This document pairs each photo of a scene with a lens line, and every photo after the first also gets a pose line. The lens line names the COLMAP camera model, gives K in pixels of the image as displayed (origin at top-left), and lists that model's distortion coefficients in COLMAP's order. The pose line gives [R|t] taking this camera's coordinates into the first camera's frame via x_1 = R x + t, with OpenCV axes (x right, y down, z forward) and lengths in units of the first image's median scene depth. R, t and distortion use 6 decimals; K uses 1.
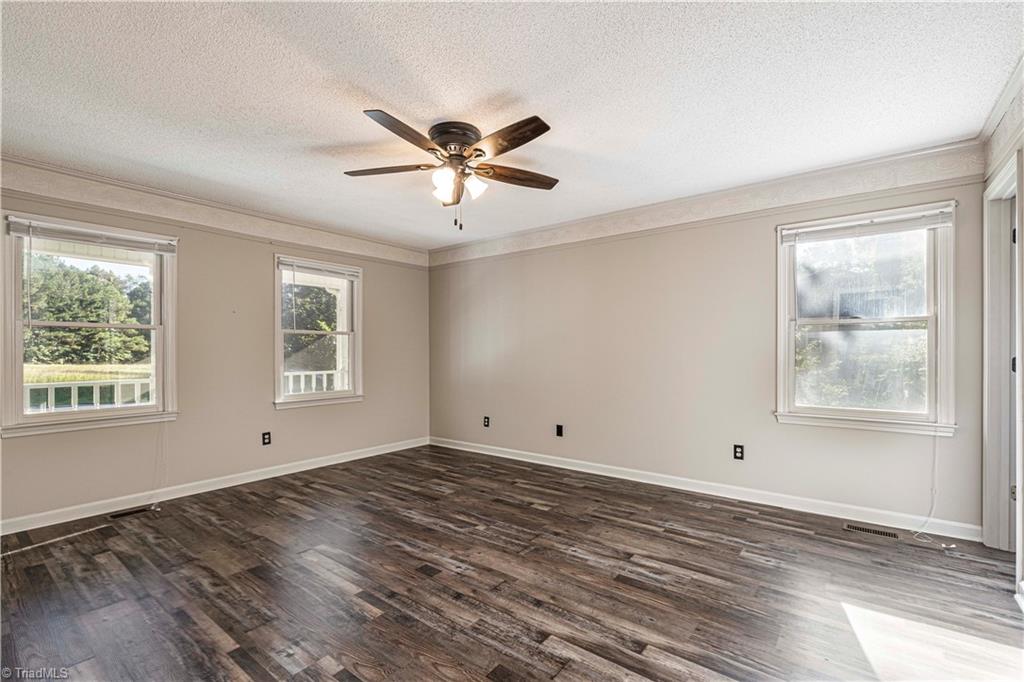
lens RADIAL K [[442.0, 0, 512.1], [0, 442.0, 348.8], [0, 0, 1]] dist [-0.002059, 0.000133]
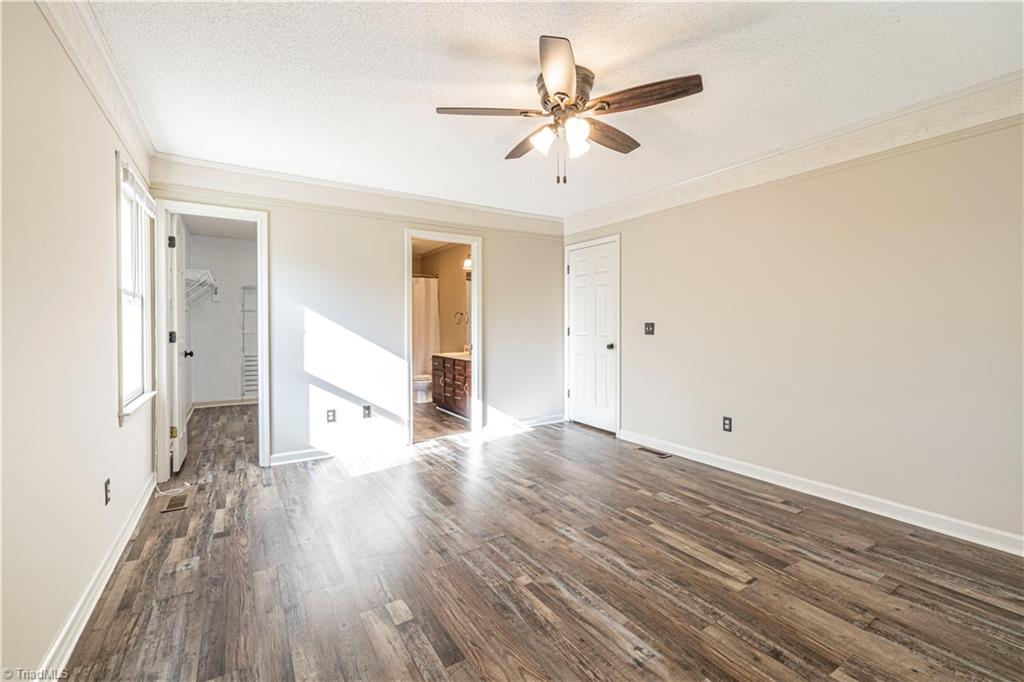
lens RADIAL K [[442.0, 0, 512.7], [0, 442.0, 331.4], [0, 0, 1]] dist [-0.002059, 0.000133]
pose [[-0.937805, 0.000975, 0.347161, -0.356689], [0.003502, 0.999972, 0.006651, -0.000673], [-0.347145, 0.007453, -0.937782, 1.982028]]
